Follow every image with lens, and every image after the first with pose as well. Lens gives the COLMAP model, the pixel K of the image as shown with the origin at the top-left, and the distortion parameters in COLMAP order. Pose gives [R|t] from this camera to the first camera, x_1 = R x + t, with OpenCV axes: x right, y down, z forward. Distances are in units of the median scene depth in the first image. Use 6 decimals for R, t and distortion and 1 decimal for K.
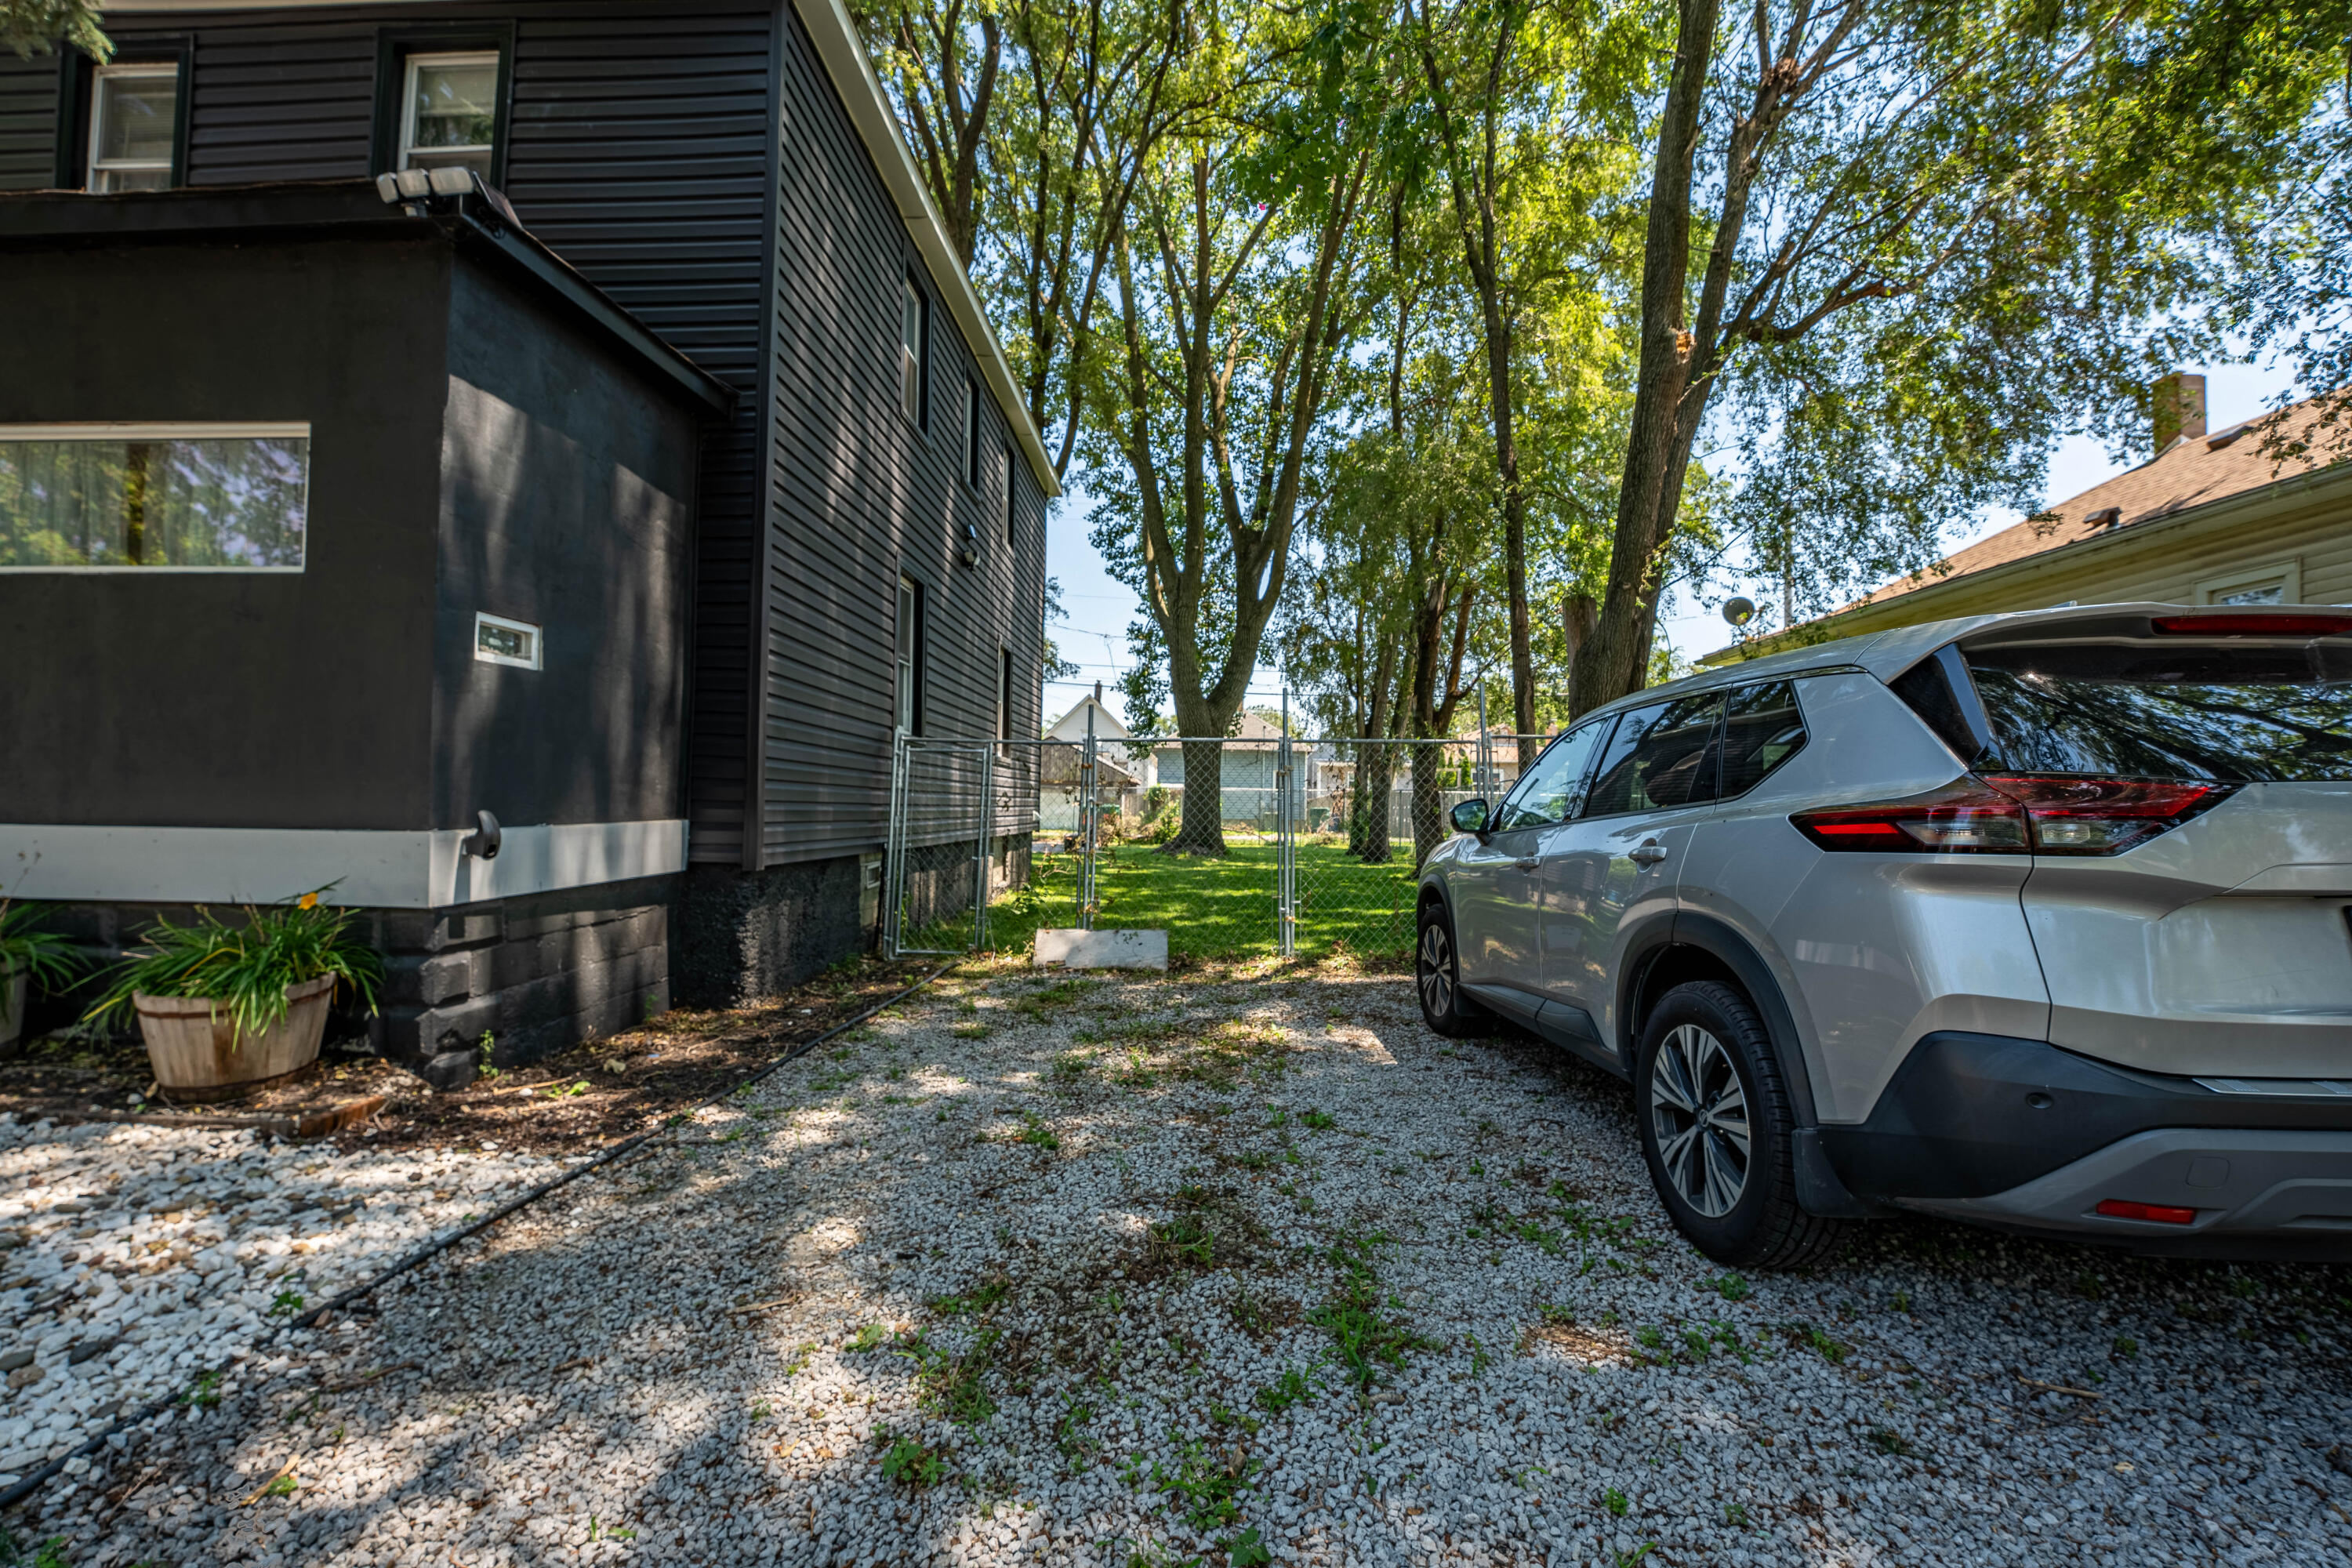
lens RADIAL K [[950.8, 0, 1174.6], [0, 950.8, 787.0], [0, 0, 1]] dist [-0.018523, 0.000877]
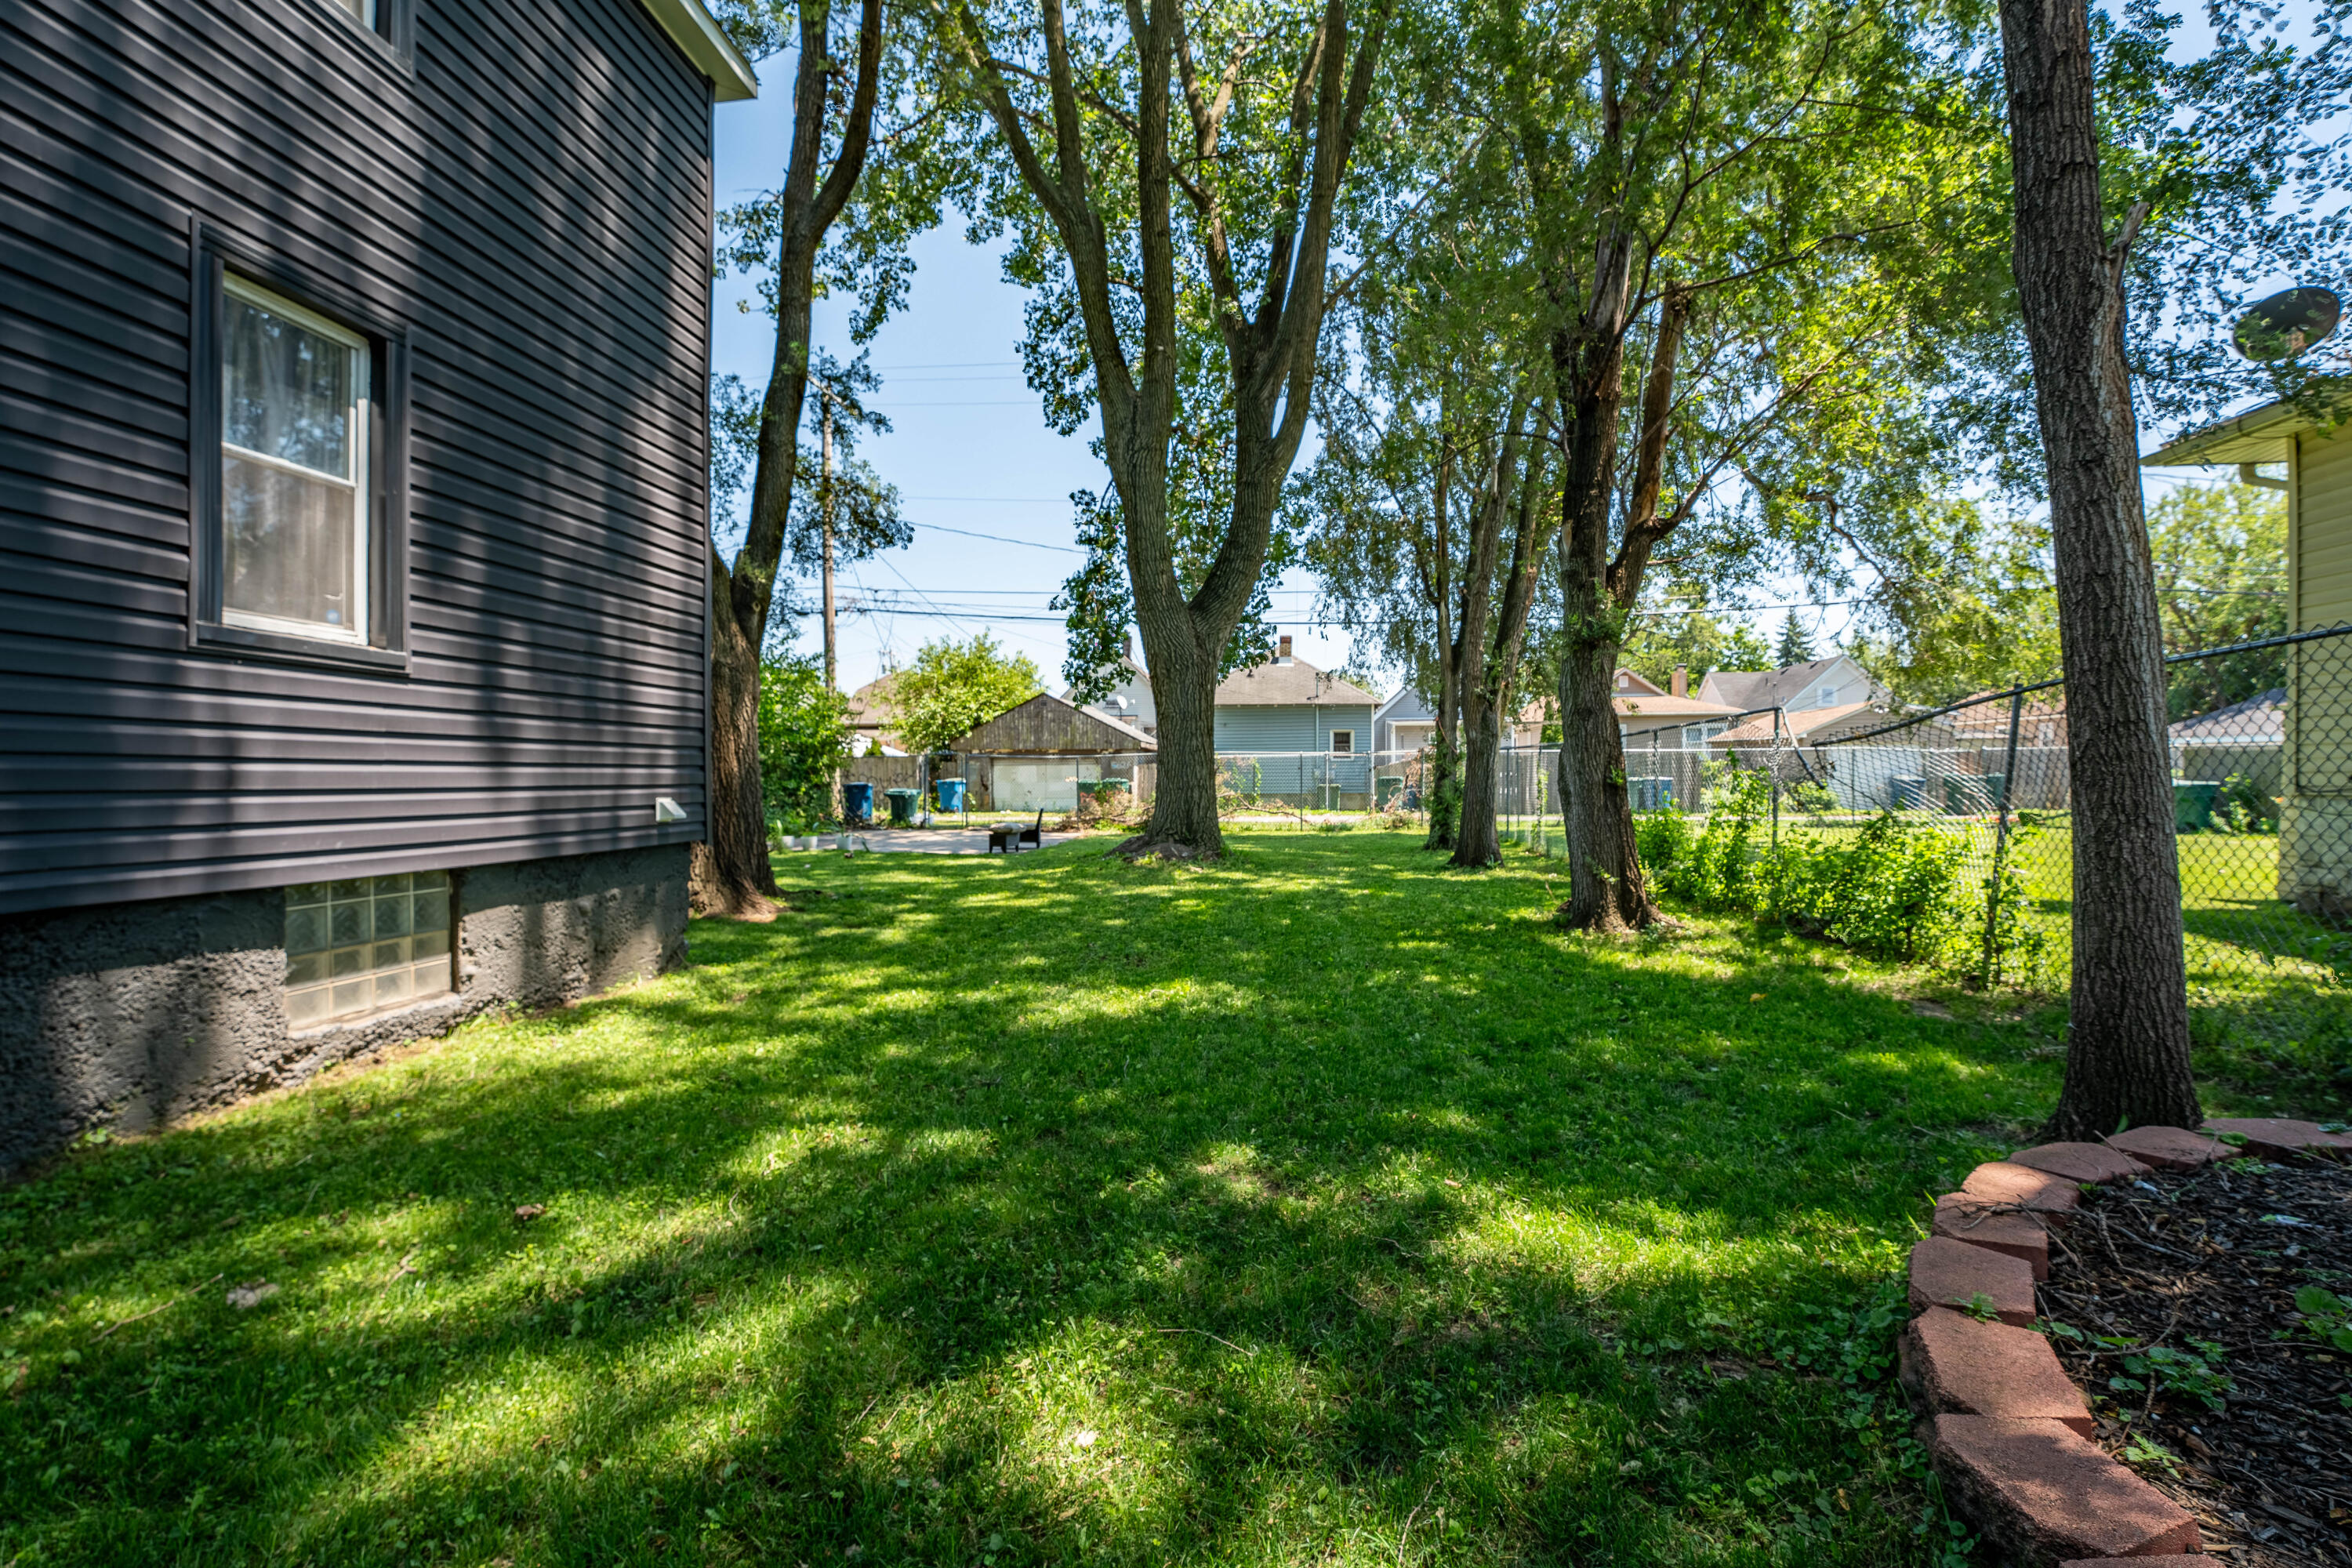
lens RADIAL K [[950.8, 0, 1173.6], [0, 950.8, 781.6], [0, 0, 1]] dist [-0.018523, 0.000877]
pose [[0.995830, -0.016796, -0.089671, 0.072351], [0.019120, 0.999502, 0.025114, 0.006748], [0.089205, -0.026723, 0.995655, 0.356906]]
